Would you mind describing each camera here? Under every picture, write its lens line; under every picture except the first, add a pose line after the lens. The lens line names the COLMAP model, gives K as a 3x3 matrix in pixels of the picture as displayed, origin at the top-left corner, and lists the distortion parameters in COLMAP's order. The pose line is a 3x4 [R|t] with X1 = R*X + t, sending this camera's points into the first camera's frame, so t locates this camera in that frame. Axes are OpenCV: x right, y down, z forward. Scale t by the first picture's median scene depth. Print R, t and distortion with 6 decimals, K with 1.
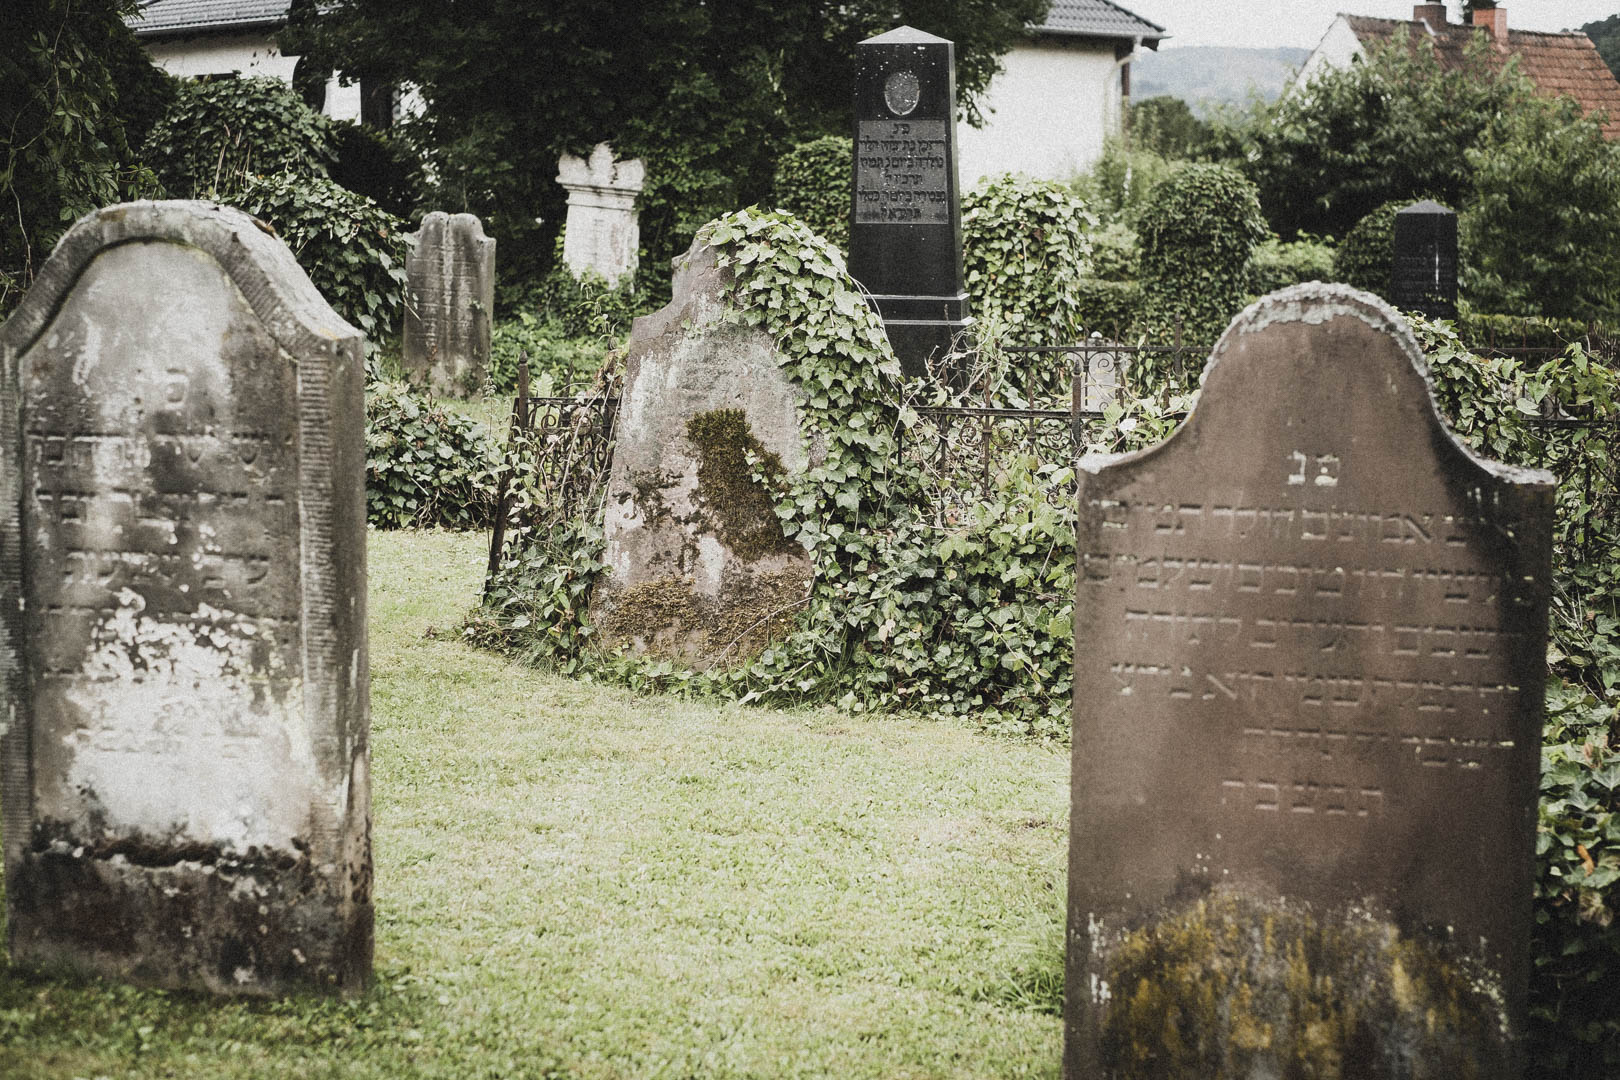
lens RADIAL K [[2507.4, 0, 810.0], [0, 2507.4, 540.0], [0, 0, 1]] dist [-0.032868, 0.055299]
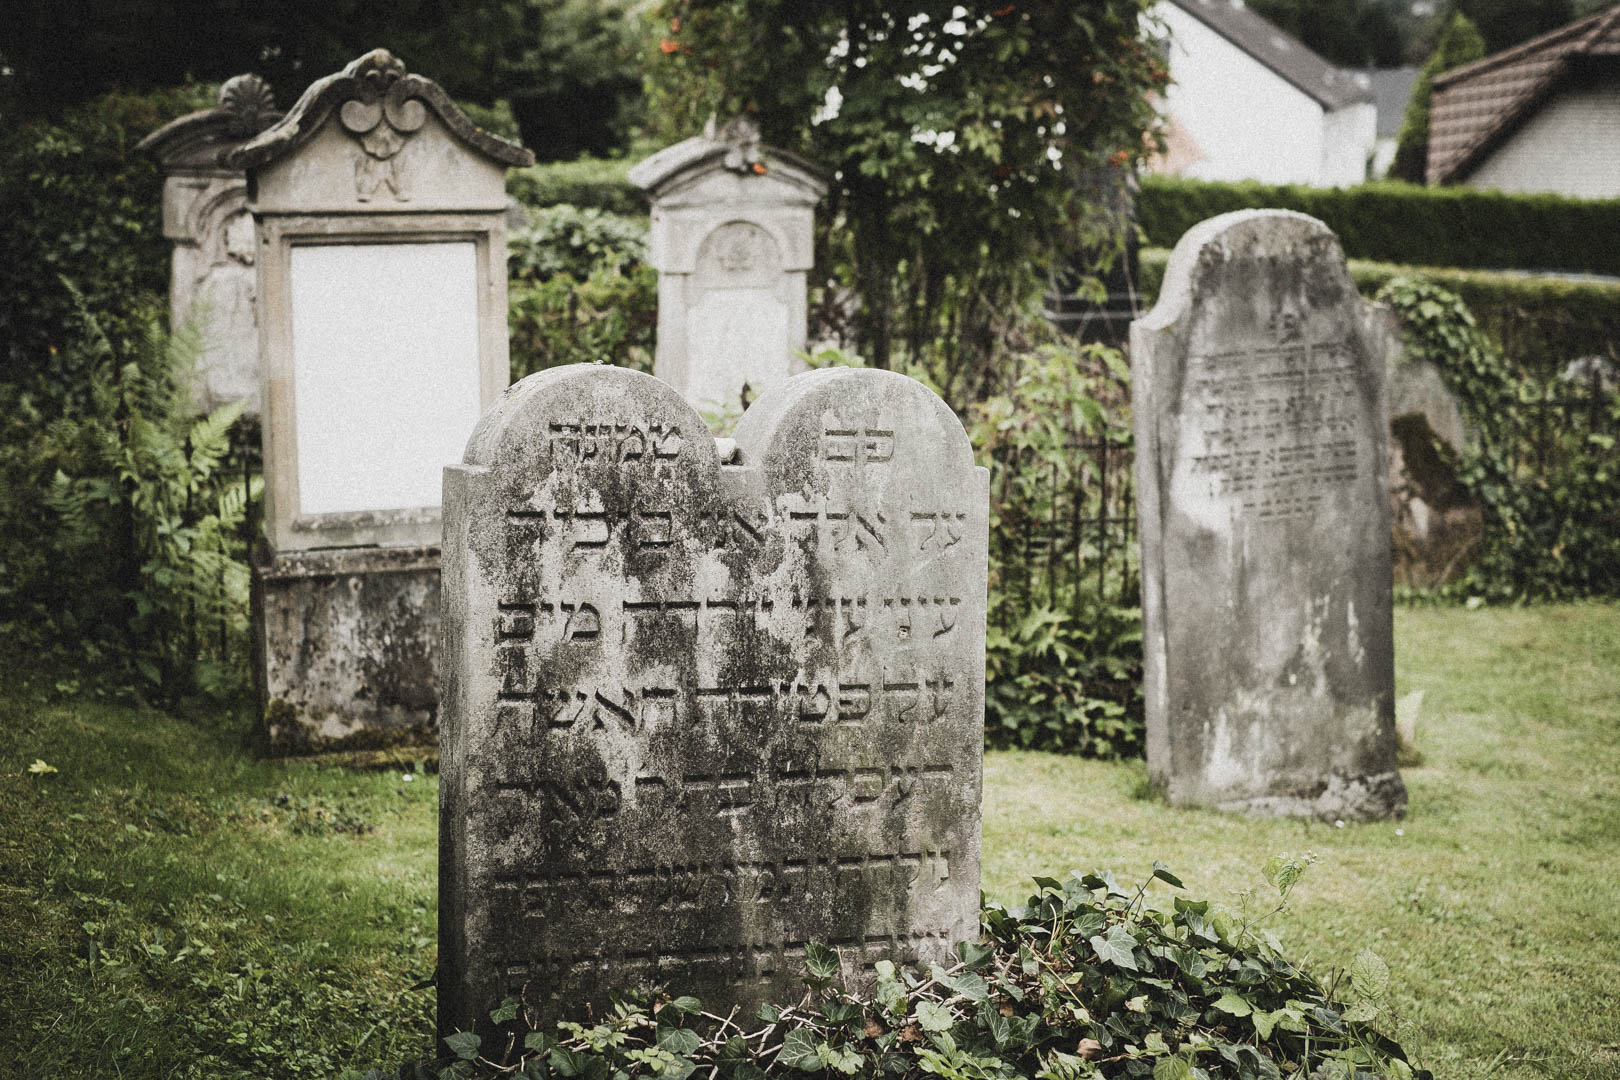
lens RADIAL K [[2507.4, 0, 810.0], [0, 2507.4, 540.0], [0, 0, 1]] dist [-0.032868, 0.055299]
pose [[0.875731, -0.095100, 0.473340, -1.271951], [0.066301, 0.994808, 0.077205, -0.138990], [-0.478225, -0.036227, 0.877490, -0.173776]]
